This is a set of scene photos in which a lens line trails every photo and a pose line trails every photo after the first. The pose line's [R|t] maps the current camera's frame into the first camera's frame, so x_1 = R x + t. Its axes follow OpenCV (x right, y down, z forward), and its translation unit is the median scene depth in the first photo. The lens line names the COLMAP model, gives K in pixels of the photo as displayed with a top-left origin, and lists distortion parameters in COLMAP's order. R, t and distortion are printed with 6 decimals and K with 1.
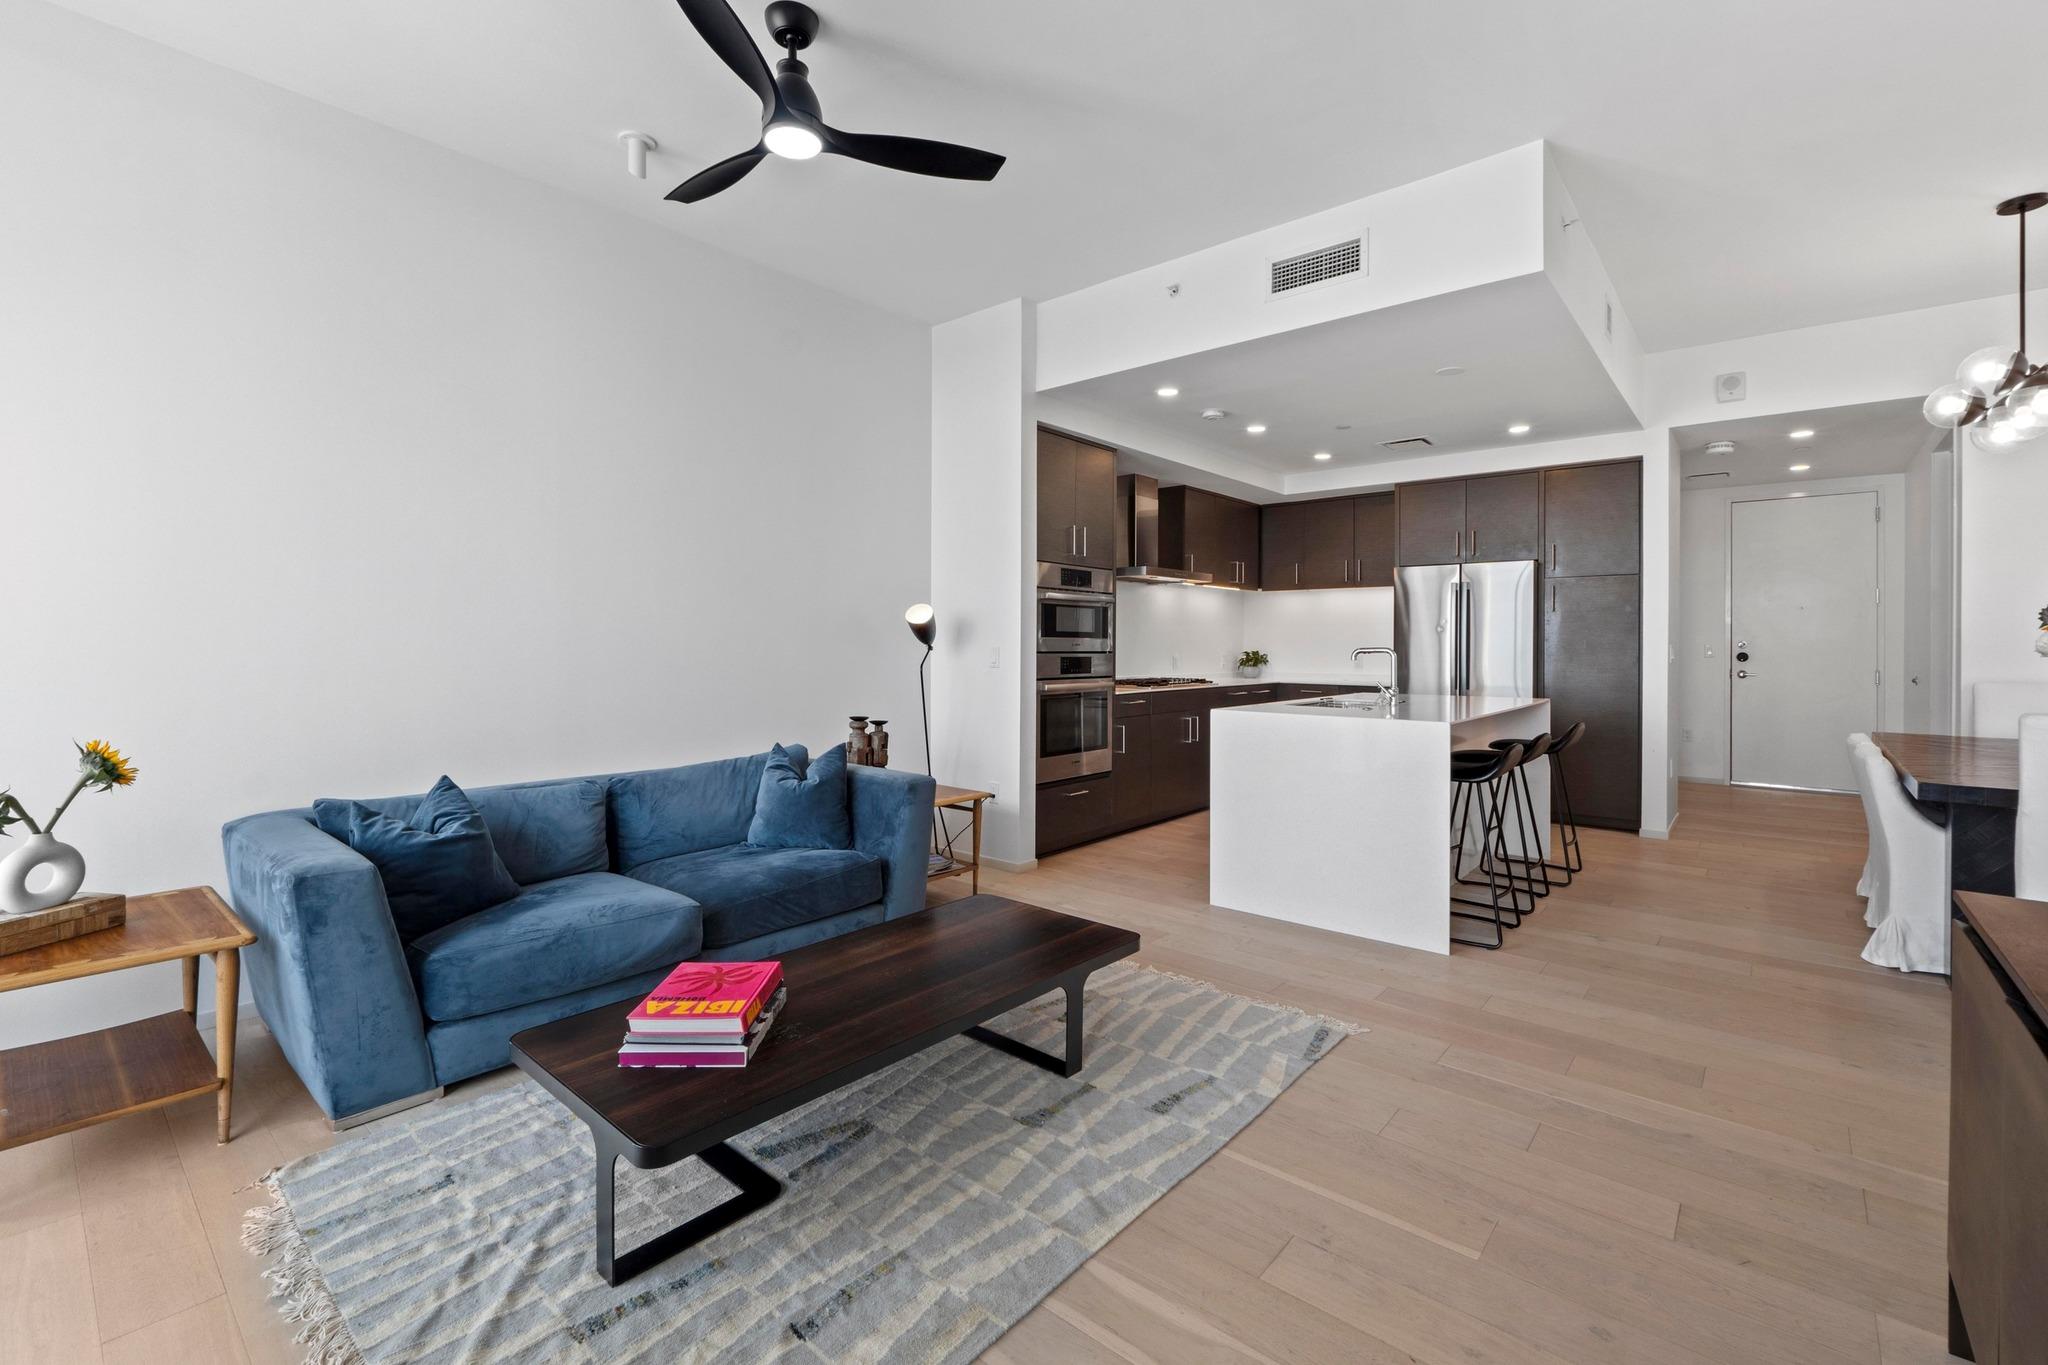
lens RADIAL K [[894.4, 0, 1027.9], [0, 894.4, 641.0], [0, 0, 1]] dist [-0.001177, -0.000249]
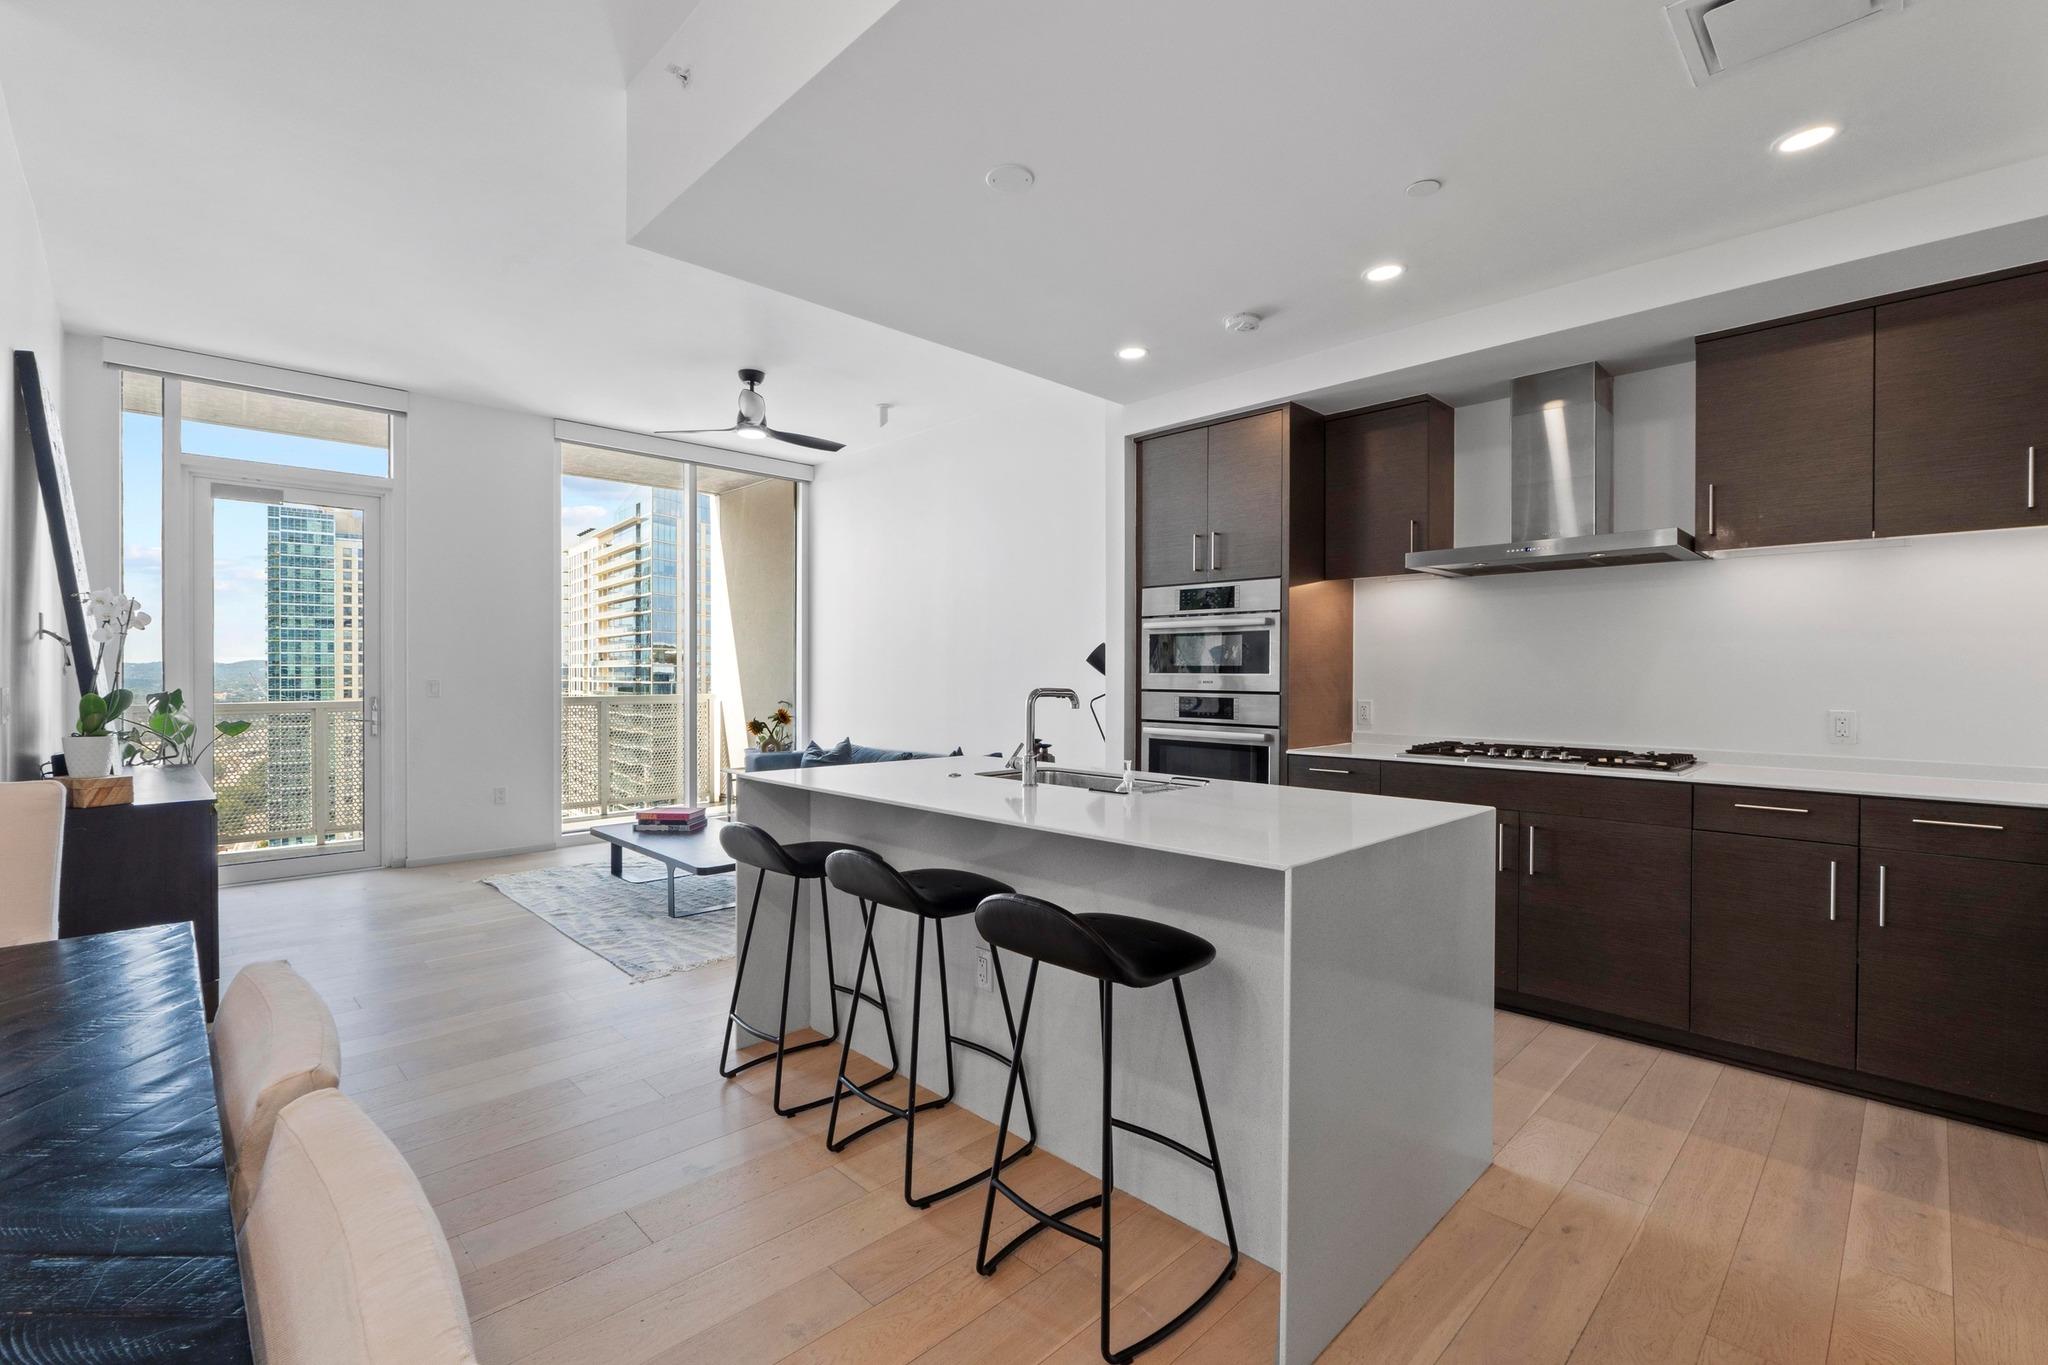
lens RADIAL K [[895.1, 0, 1018.4], [0, 895.1, 678.6], [0, 0, 1]] dist [-0.005069, -0.000393]
pose [[-0.098207, 0.001000, -0.995166, 0.756023], [0.000928, 0.999999, 0.000913, 0.000236], [0.995166, -0.000833, -0.098208, 0.794759]]
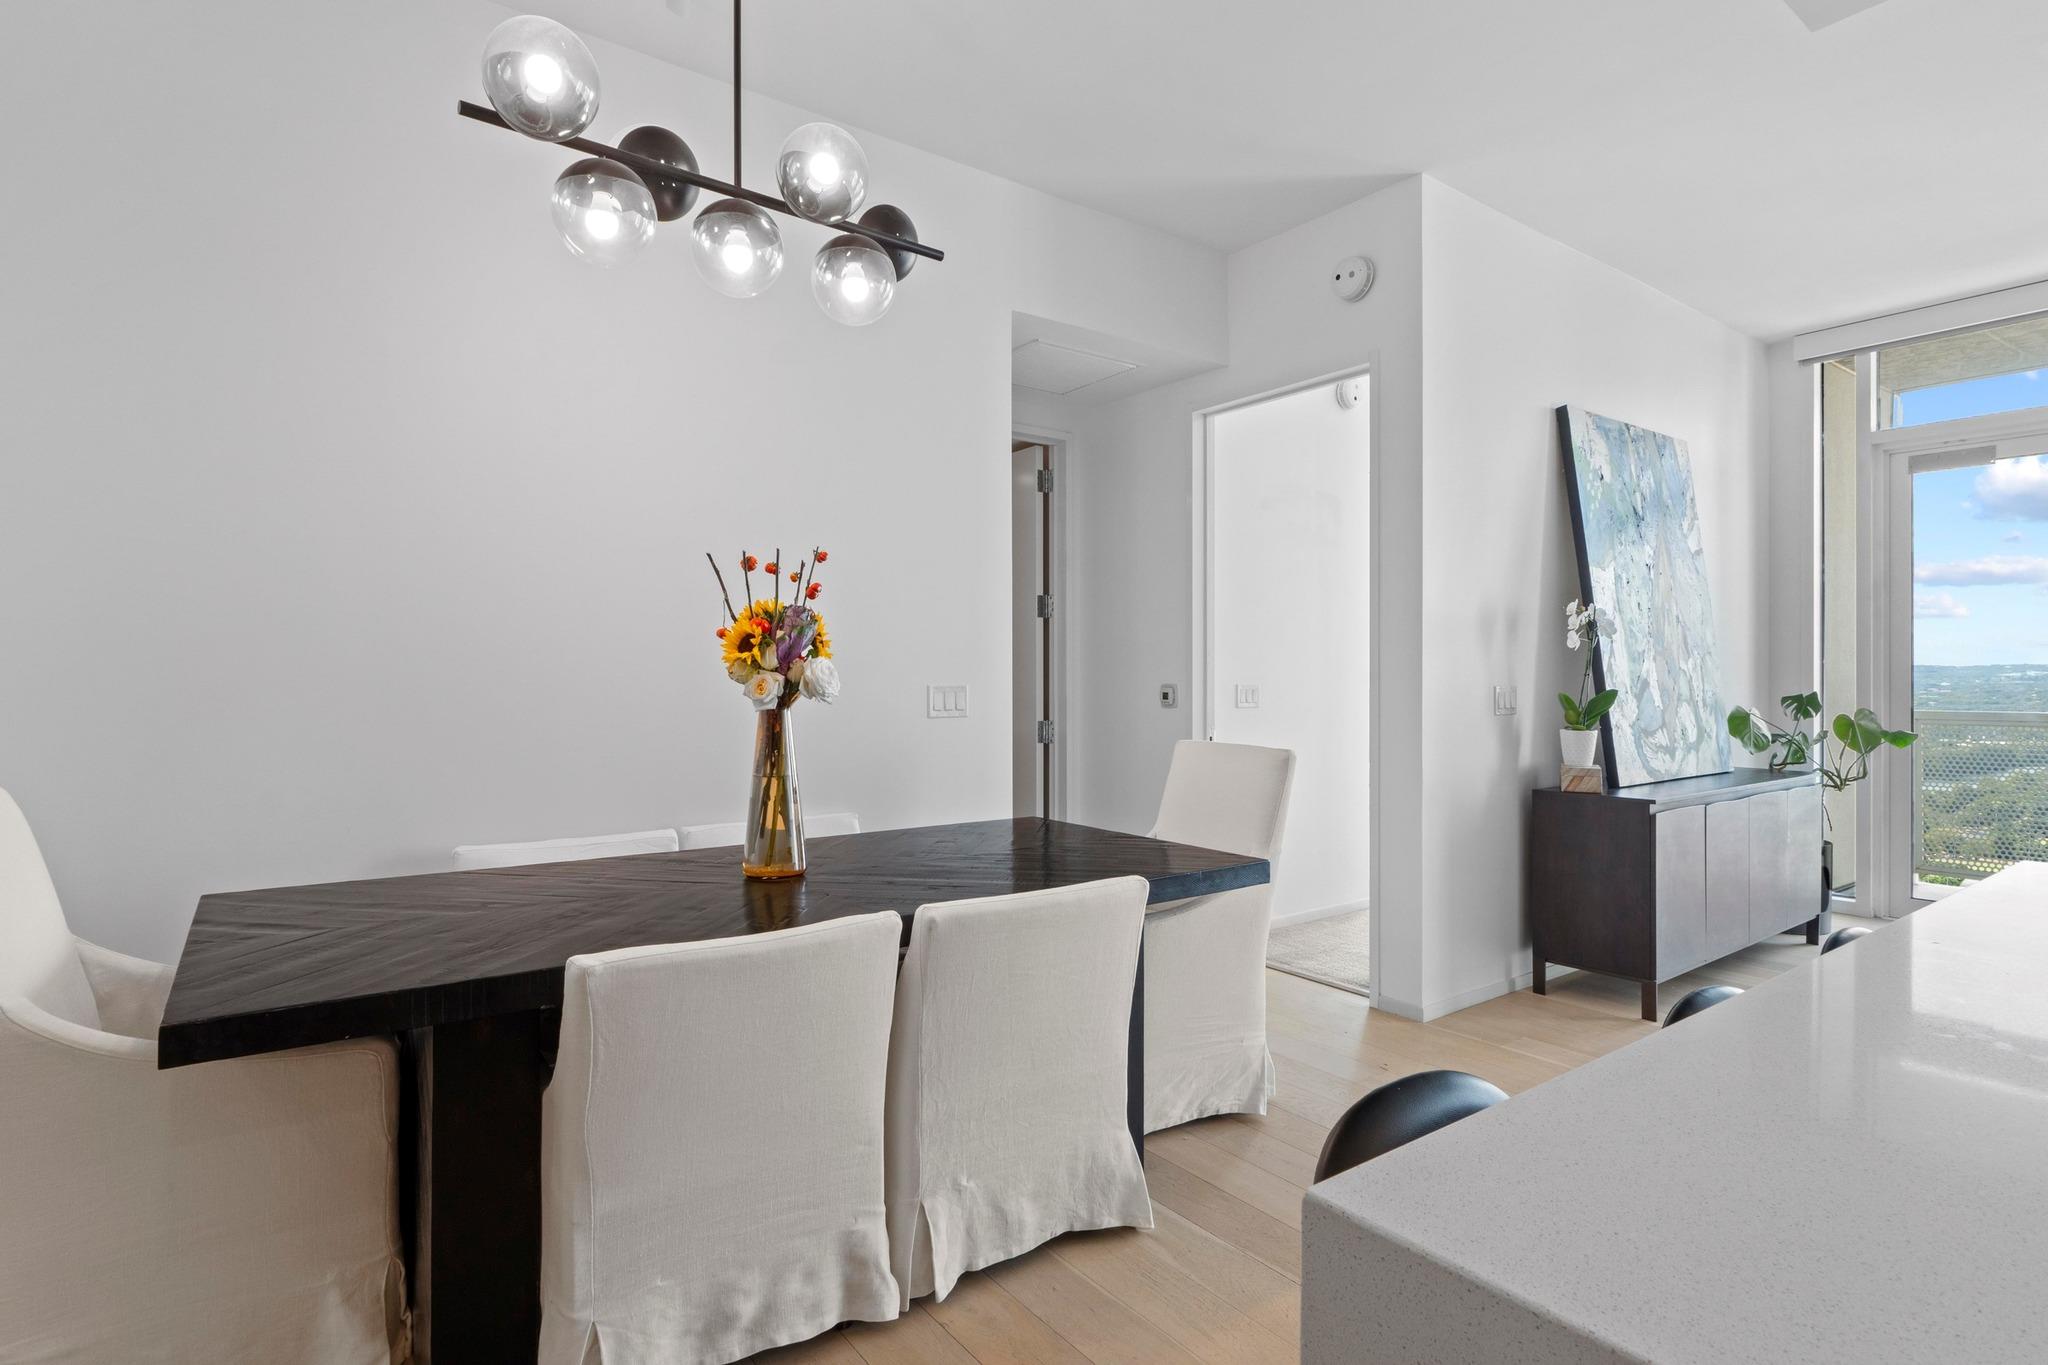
lens RADIAL K [[1038.4, 0, 1024.6], [0, 1038.4, 676.5], [0, 0, 1]] dist [0.000136, -0.000218]
pose [[-0.972422, -0.005954, 0.233153, 0.497417], [-0.005958, 0.999982, 0.000684, 0.000102], [-0.233153, -0.000724, -0.972440, 0.959737]]
